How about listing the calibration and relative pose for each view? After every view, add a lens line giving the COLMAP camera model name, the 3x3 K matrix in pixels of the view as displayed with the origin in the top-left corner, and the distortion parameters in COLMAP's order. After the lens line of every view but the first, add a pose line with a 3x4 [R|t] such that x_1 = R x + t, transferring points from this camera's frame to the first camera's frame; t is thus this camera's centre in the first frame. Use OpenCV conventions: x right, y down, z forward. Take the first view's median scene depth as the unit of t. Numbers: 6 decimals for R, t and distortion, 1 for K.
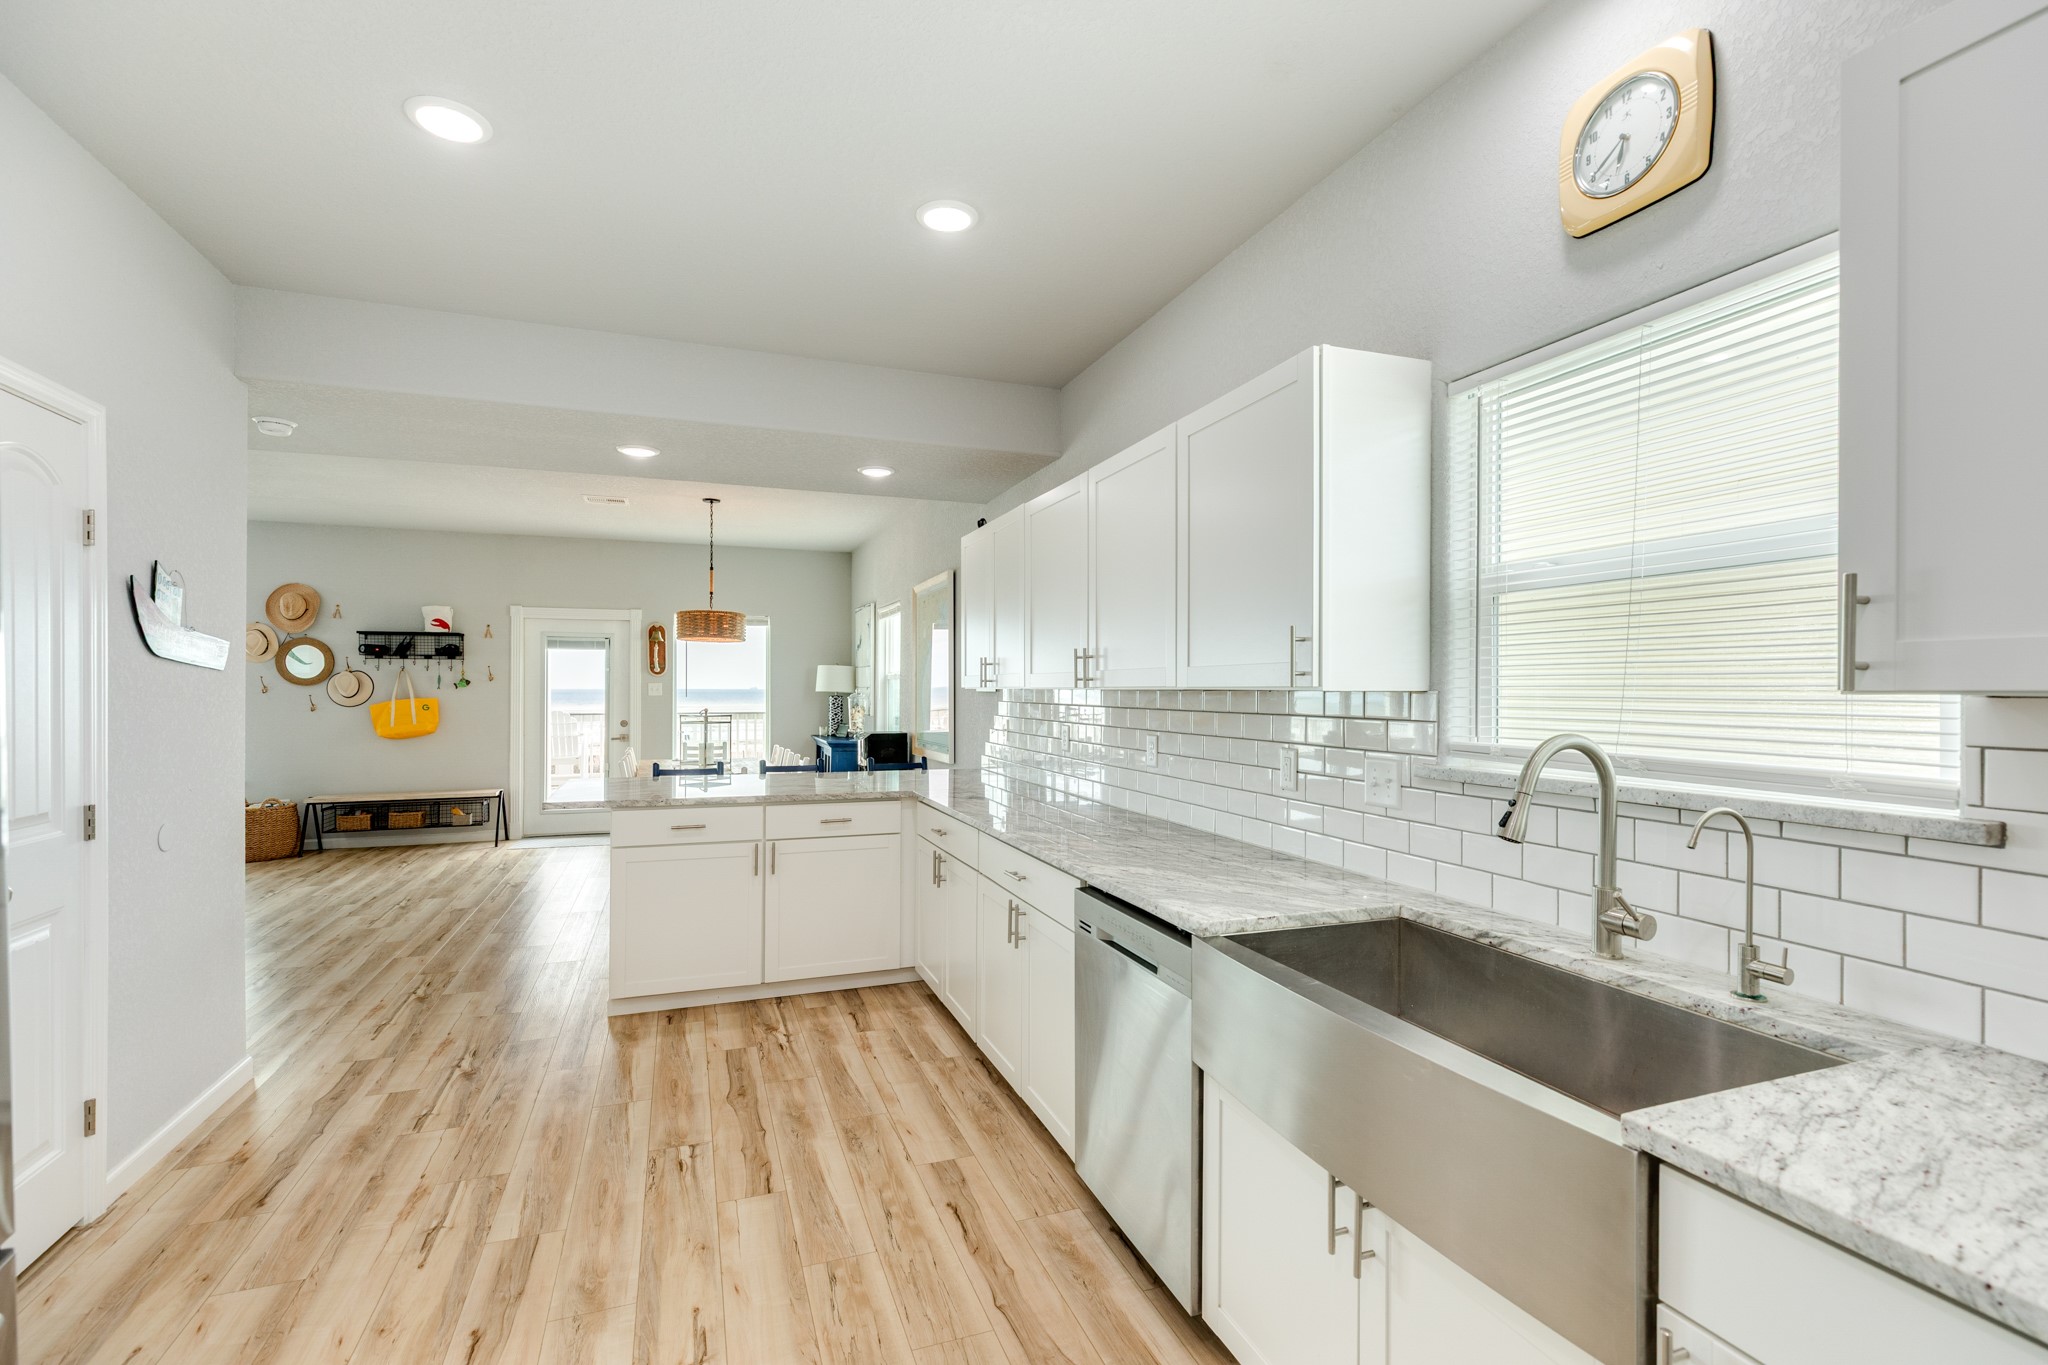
lens RADIAL K [[913.8, 0, 1022.9], [0, 913.8, 686.2], [0, 0, 1]] dist [0.001772, 0.000863]
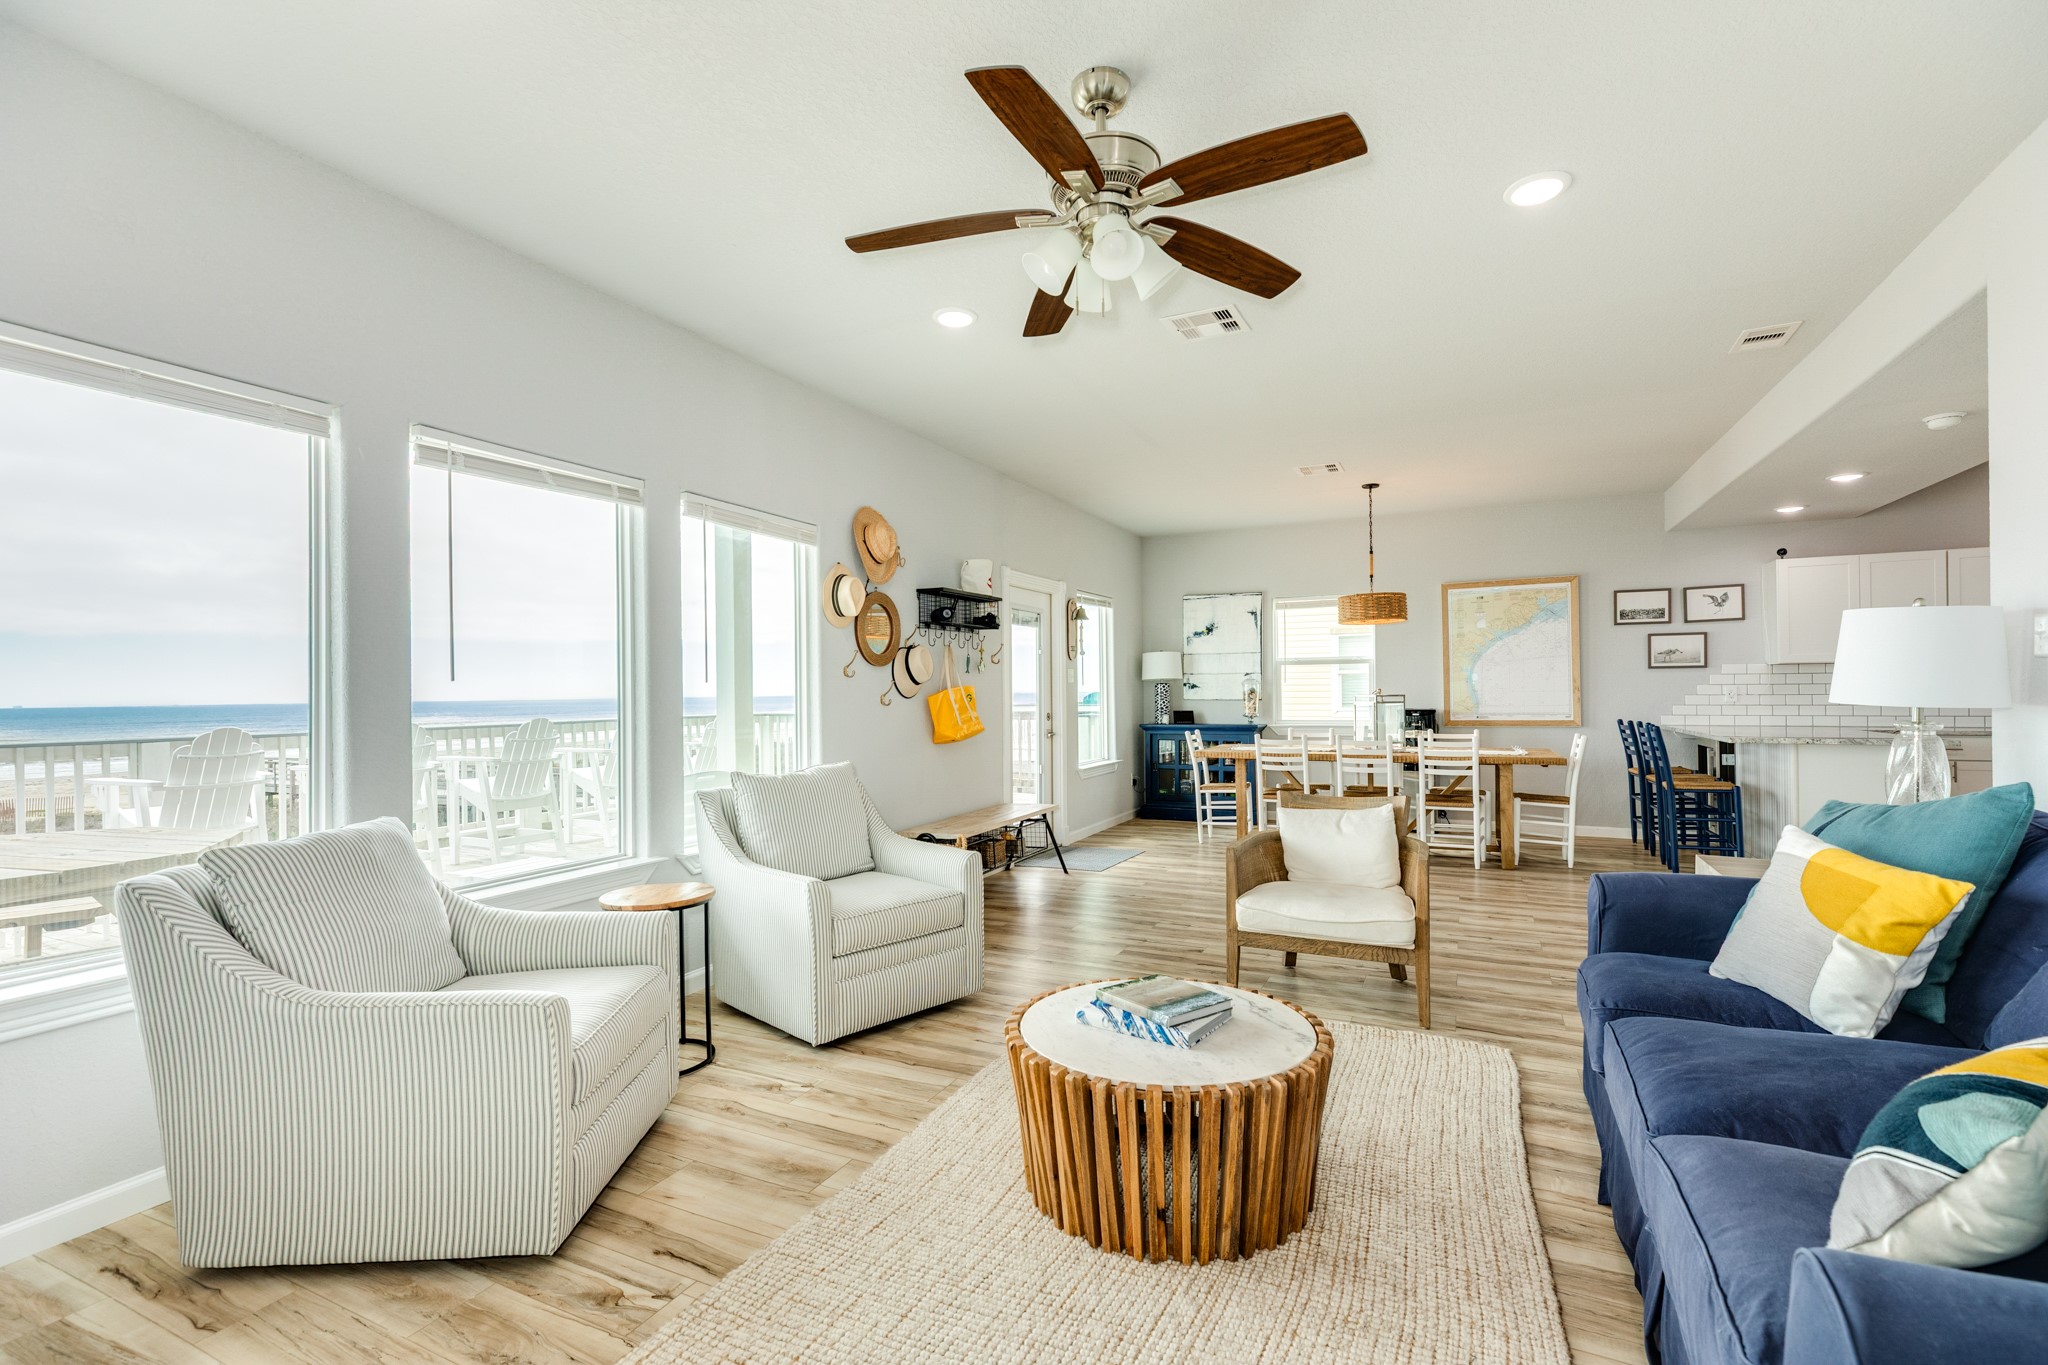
lens RADIAL K [[913.8, 0, 1022.9], [0, 913.8, 686.2], [0, 0, 1]] dist [0.001772, 0.000863]
pose [[0.728090, -0.006534, 0.685451, -3.273095], [0.011355, 0.999932, -0.002530, 0.047130], [-0.685388, 0.009626, 0.728115, 1.290831]]
